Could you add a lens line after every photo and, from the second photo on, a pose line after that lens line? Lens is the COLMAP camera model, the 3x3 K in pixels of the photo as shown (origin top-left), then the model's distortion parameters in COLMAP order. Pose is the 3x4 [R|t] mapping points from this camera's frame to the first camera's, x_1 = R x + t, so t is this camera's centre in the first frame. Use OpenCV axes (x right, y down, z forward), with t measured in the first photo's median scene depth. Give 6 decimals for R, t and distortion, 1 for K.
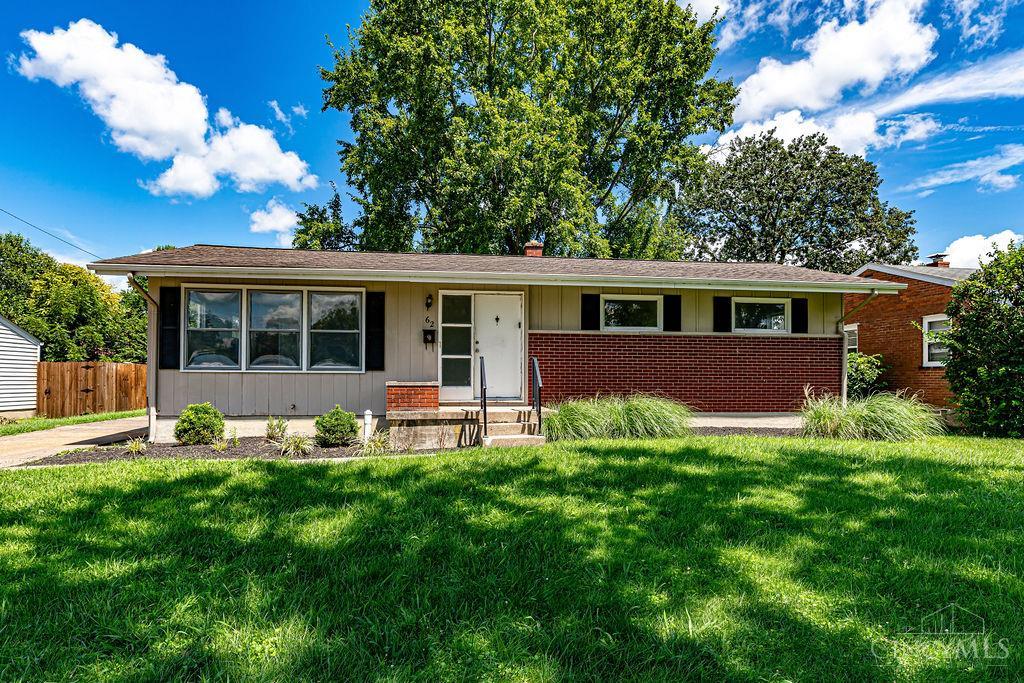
lens RADIAL K [[639.6, 0, 512.0], [0, 639.6, 341.5], [0, 0, 1]] dist [0.000290, 0.000078]
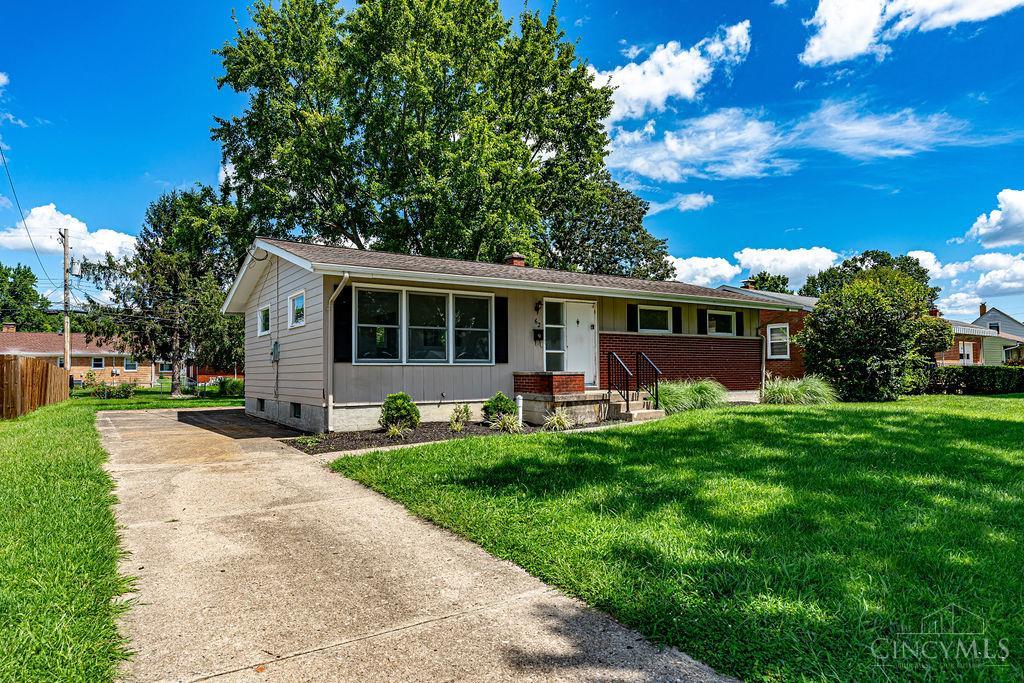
lens RADIAL K [[630.3, 0, 511.0], [0, 630.3, 346.2], [0, 0, 1]] dist [-0.002613, -0.001115]
pose [[0.898433, 0.007283, 0.439050, -0.702913], [-0.016603, 0.999711, 0.017393, -0.006491], [-0.438796, -0.022916, 0.898294, -0.065295]]
